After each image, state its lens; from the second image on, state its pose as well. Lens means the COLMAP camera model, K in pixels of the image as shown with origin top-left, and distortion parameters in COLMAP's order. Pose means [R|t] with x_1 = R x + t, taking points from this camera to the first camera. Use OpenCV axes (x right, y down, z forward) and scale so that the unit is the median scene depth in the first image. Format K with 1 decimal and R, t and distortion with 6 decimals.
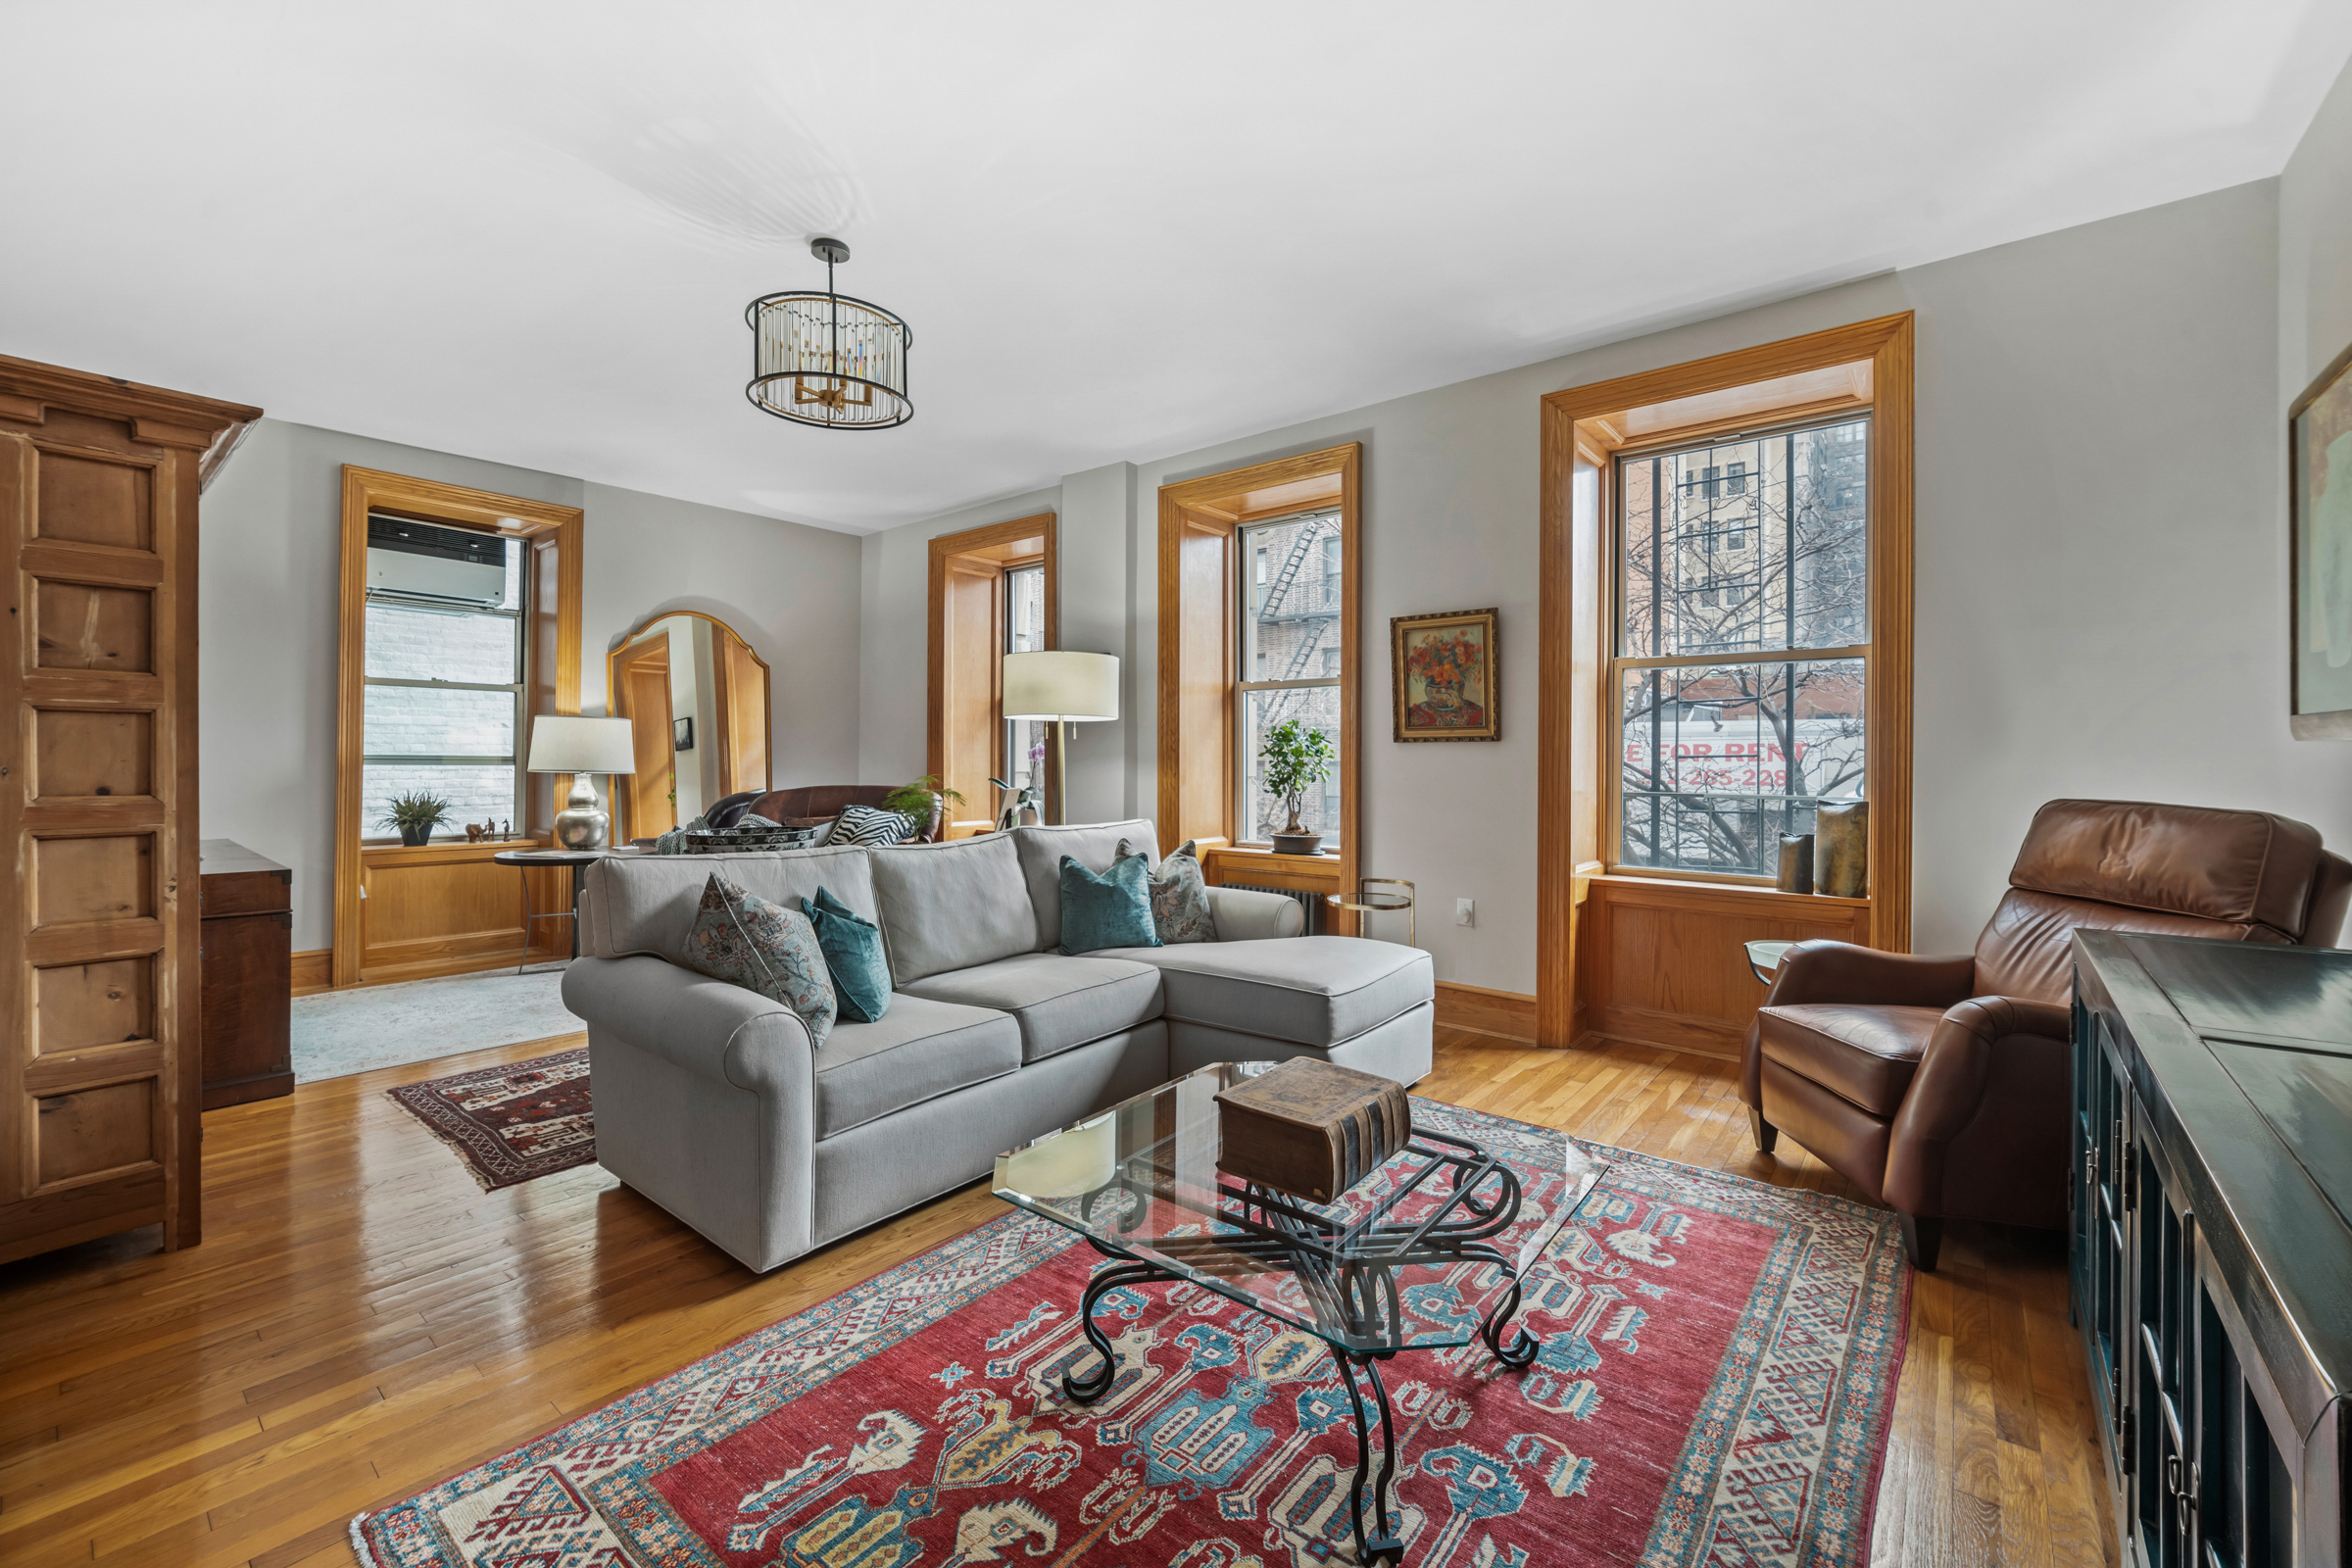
lens RADIAL K [[980.3, 0, 1177.9], [0, 980.3, 762.1], [0, 0, 1]] dist [0.000865, 0.000105]
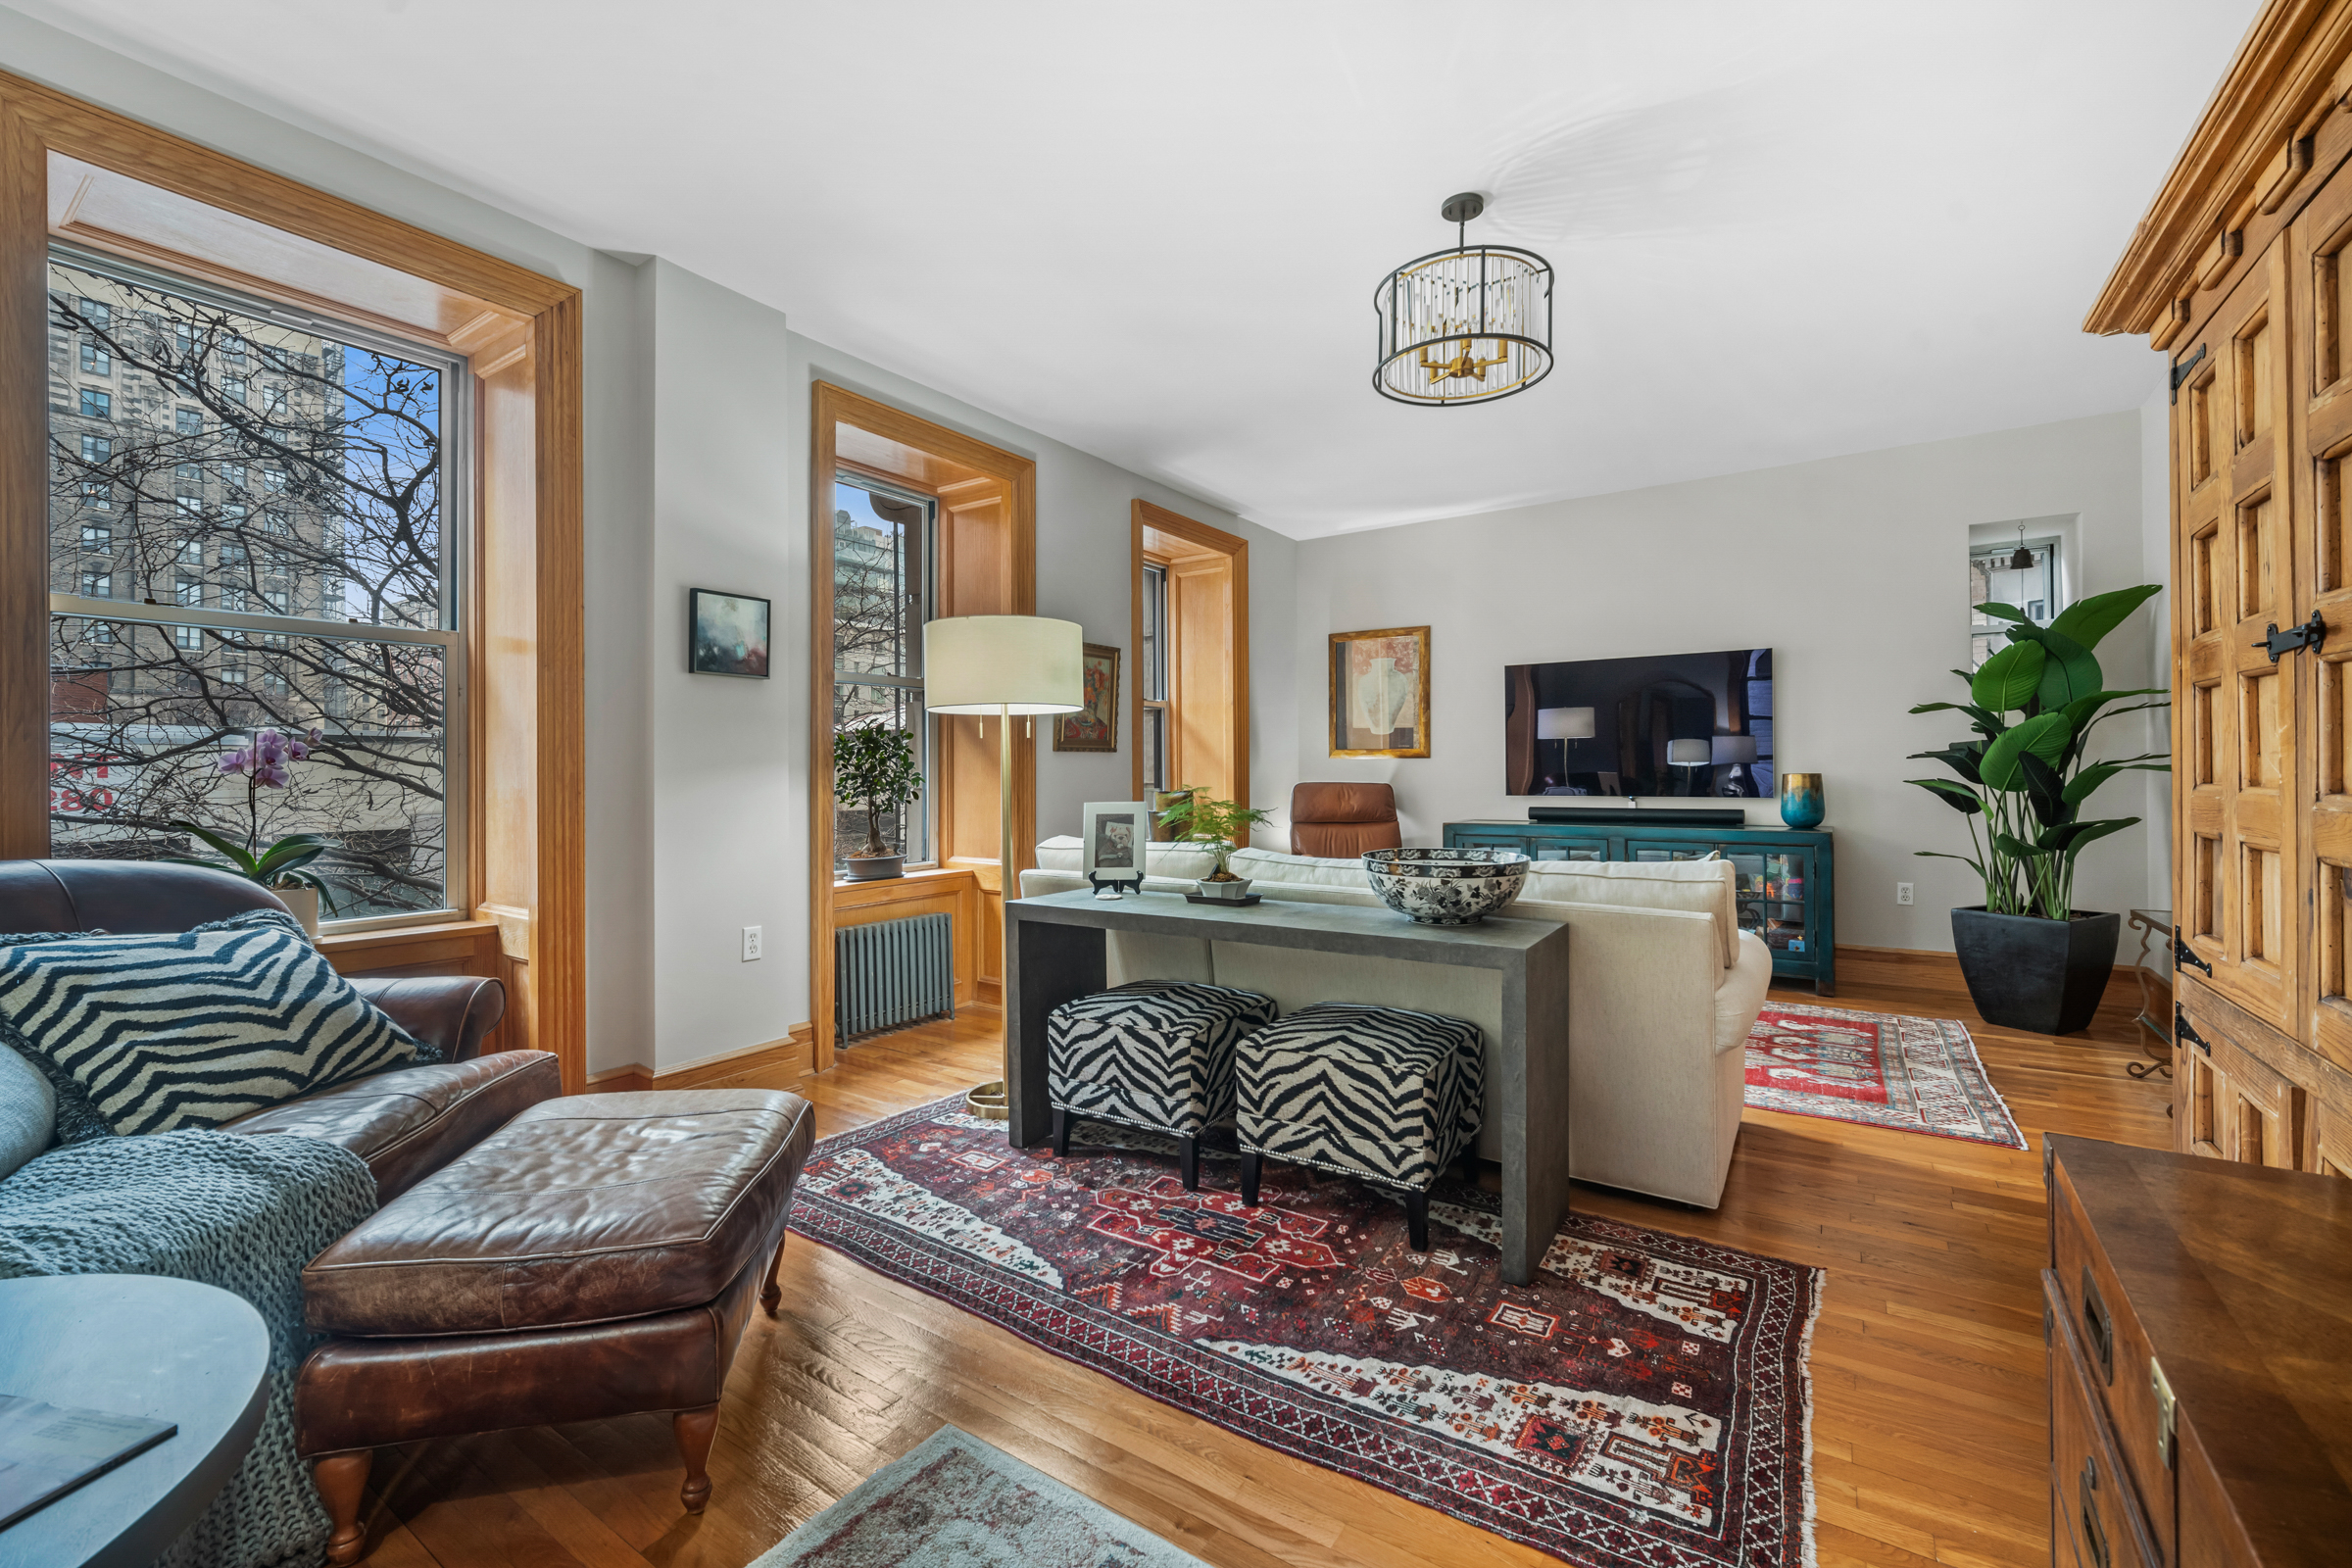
lens RADIAL K [[980.3, 0, 1172.6], [0, 980.3, 771.6], [0, 0, 1]] dist [0.000865, 0.000105]
pose [[-0.101626, -0.004546, 0.994812, -1.215468], [0.001464, 0.999988, 0.004719, -0.000453], [-0.994822, 0.001936, -0.101618, 1.342879]]
